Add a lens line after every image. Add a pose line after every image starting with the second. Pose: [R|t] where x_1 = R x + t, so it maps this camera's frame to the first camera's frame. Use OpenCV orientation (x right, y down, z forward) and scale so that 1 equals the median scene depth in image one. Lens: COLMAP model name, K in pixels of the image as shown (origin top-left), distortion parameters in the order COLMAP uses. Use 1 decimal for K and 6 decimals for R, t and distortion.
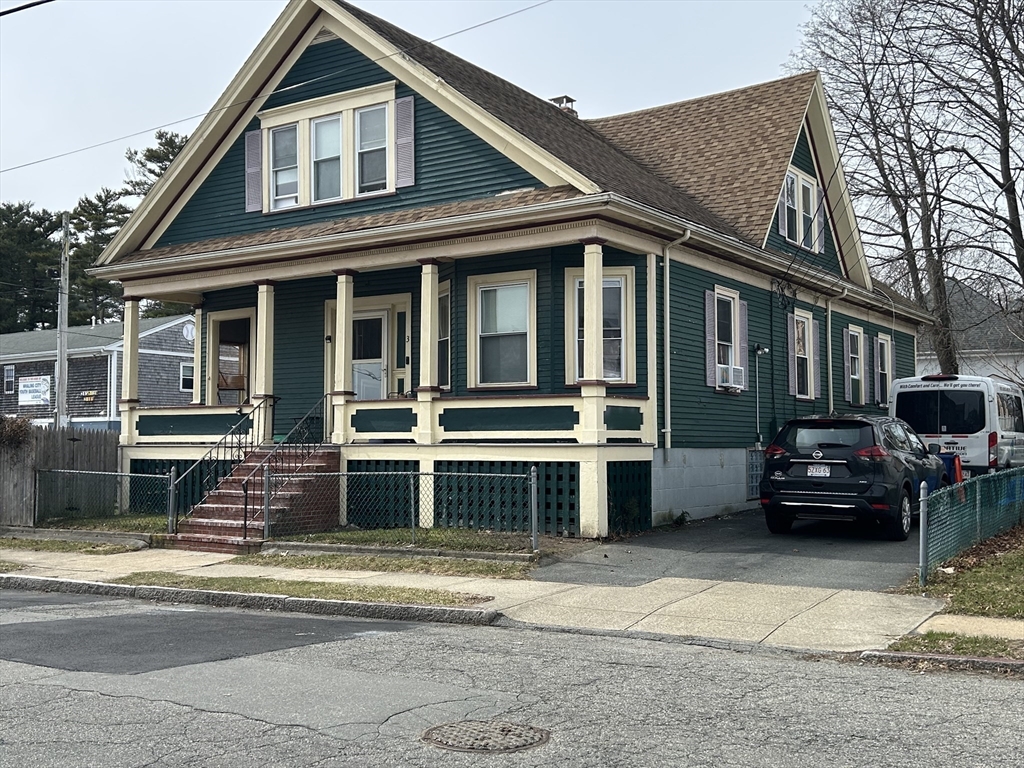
lens RADIAL K [[1115.9, 0, 511.2], [0, 1115.9, 384.3], [0, 0, 1]] dist [0.086484, 0.000000]
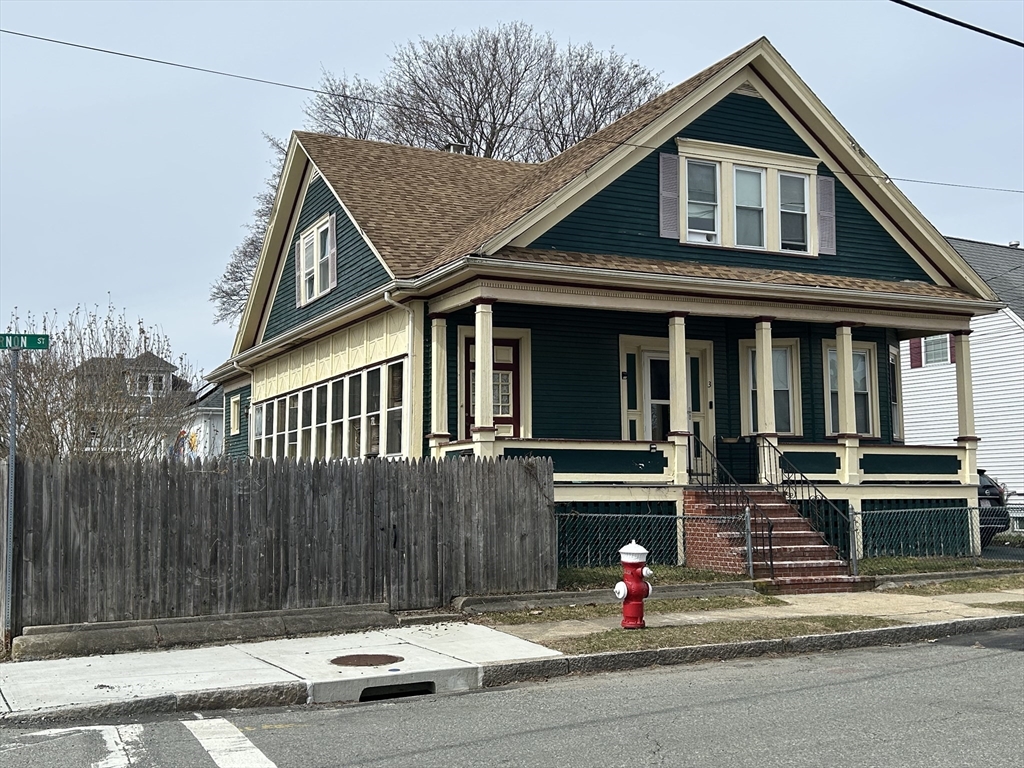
lens RADIAL K [[1103.8, 0, 515.7], [0, 1103.8, 383.6], [0, 0, 1]] dist [0.090607, 0.000000]
pose [[0.504713, 0.084831, 0.859109, -1.140399], [-0.039590, 0.996388, -0.075128, 0.046268], [-0.862379, 0.003906, 0.506248, 0.670069]]
